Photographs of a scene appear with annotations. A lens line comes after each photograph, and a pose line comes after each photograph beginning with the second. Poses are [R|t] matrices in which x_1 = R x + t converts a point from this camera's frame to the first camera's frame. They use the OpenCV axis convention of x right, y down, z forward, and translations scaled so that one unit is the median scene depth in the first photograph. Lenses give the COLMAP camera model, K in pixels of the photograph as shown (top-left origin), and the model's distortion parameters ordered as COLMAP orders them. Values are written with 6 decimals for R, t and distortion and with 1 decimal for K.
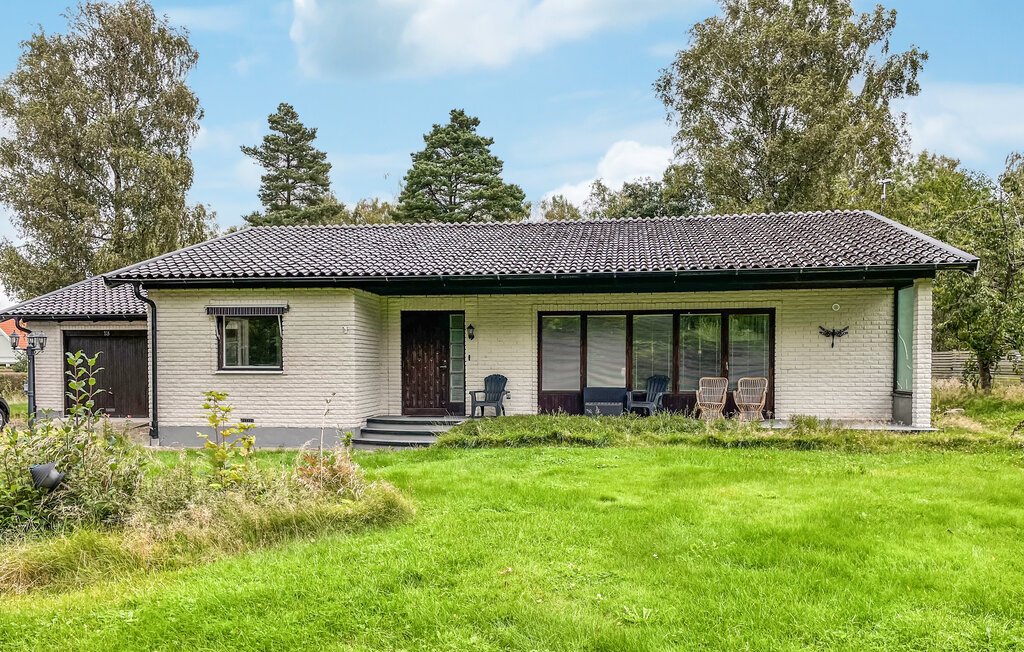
lens RADIAL K [[764.1, 0, 483.7], [0, 764.1, 387.4], [0, 0, 1]] dist [0.109603, -0.169603]
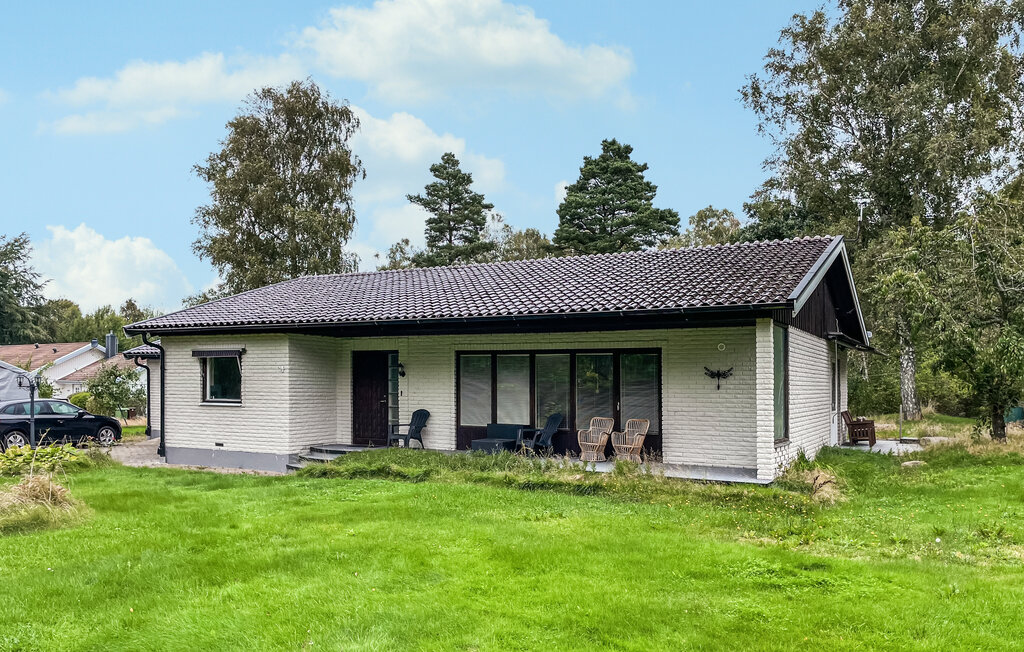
lens RADIAL K [[764.1, 0, 483.7], [0, 764.1, 387.4], [0, 0, 1]] dist [0.109603, -0.169603]
pose [[0.933590, 0.009877, -0.358207, 0.486167], [-0.019695, 0.999523, -0.023771, -0.024505], [0.357801, 0.029247, 0.933340, 0.026204]]
